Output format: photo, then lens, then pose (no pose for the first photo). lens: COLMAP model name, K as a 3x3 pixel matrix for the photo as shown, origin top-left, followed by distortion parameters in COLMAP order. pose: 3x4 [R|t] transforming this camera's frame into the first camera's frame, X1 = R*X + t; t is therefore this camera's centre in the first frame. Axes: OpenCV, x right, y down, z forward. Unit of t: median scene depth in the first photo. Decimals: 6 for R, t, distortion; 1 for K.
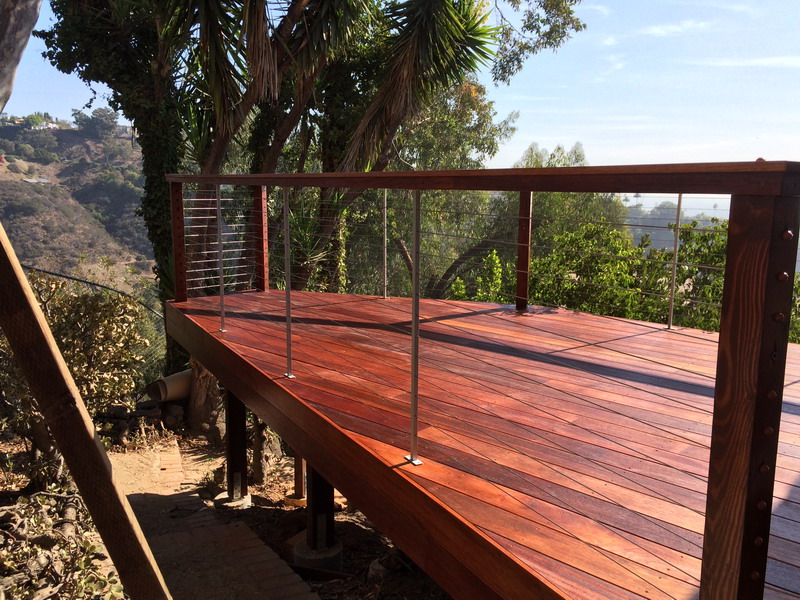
lens RADIAL K [[683.8, 0, 402.5], [0, 683.8, 300.2], [0, 0, 1]] dist [0.100686, -0.130424]
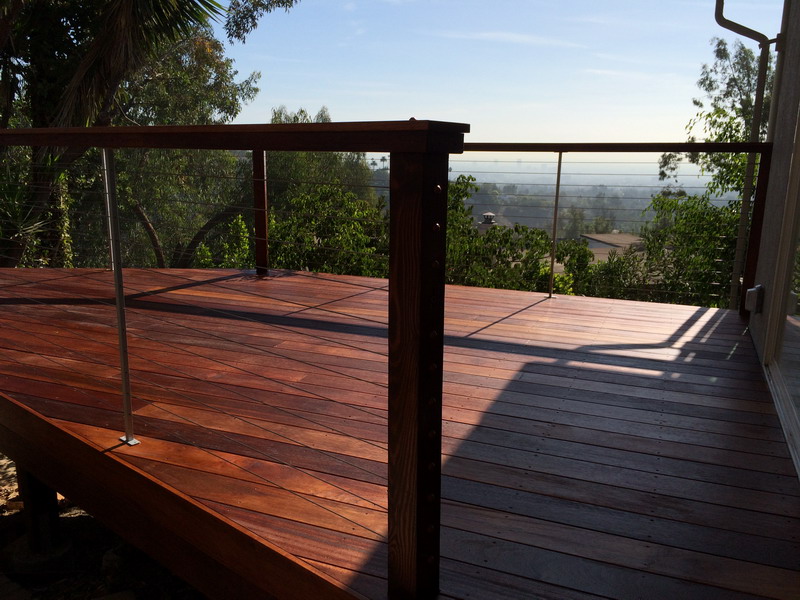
lens RADIAL K [[683.8, 0, 402.5], [0, 683.8, 300.2], [0, 0, 1]] dist [0.100686, -0.130424]
pose [[0.940144, -0.073499, 0.332758, 0.028896], [0.056556, 0.996575, 0.060334, 0.002957], [-0.336053, -0.037903, 0.941080, -0.002455]]
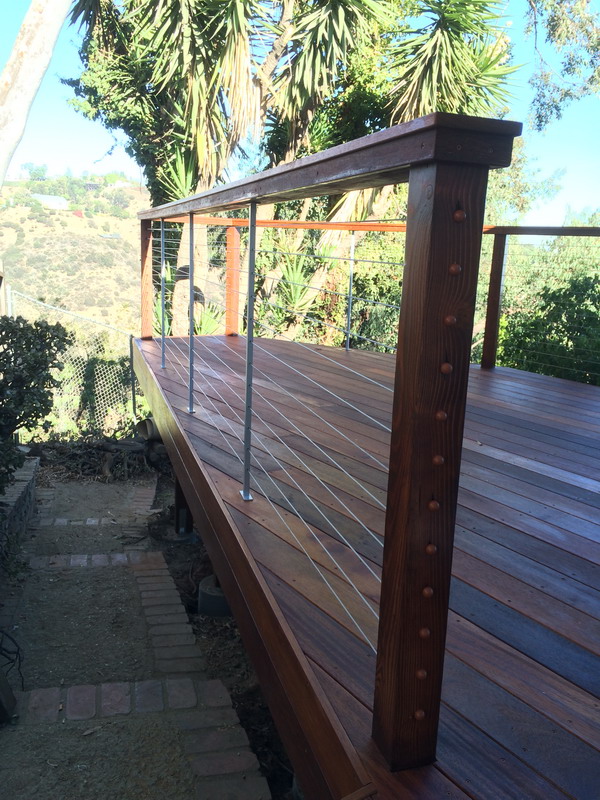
lens RADIAL K [[683.8, 0, 310.1], [0, 683.8, 399.0], [0, 0, 1]] dist [0.100686, -0.130424]
pose [[0.978552, 0.077100, -0.191026, 0.123098], [-0.067723, 0.996179, 0.055148, 0.018493], [0.194548, -0.041029, 0.980035, 0.040468]]
